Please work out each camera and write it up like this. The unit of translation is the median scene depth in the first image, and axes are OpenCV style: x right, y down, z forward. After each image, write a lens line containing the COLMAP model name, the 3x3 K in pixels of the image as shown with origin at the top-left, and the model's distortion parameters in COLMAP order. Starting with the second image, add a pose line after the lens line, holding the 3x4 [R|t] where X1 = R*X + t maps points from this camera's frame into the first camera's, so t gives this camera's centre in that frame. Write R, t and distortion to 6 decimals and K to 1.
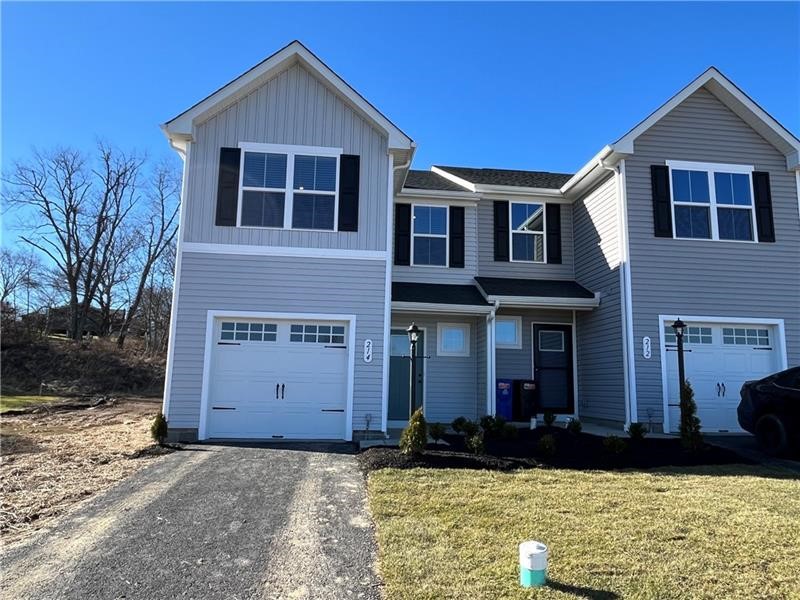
lens RADIAL K [[554.1, 0, 399.8], [0, 554.1, 300.5], [0, 0, 1]] dist [0.015134, -0.006090]
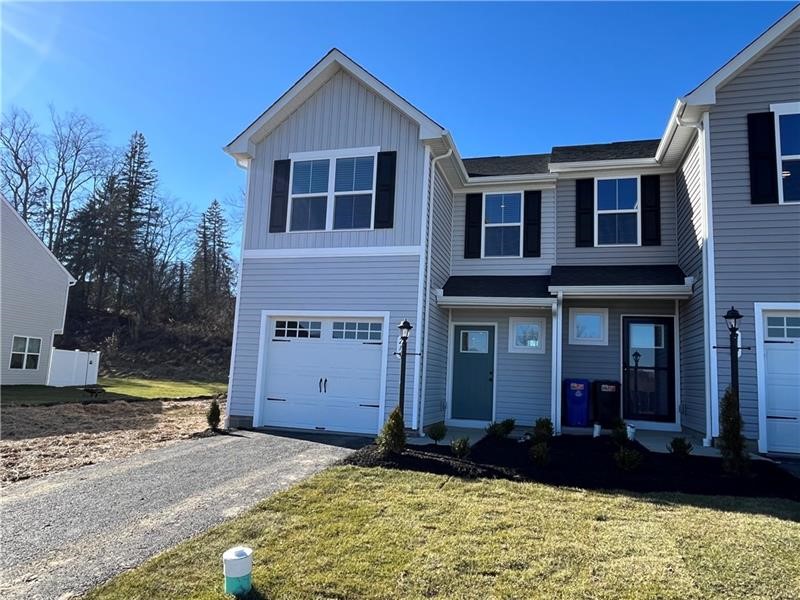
lens RADIAL K [[554.1, 0, 399.3], [0, 554.1, 301.3], [0, 0, 1]] dist [0.015134, -0.006090]
pose [[0.925405, -0.029179, -0.377855, 0.297907], [0.032476, 0.999470, 0.002355, 0.005797], [0.377586, -0.014450, 0.925862, 0.075906]]
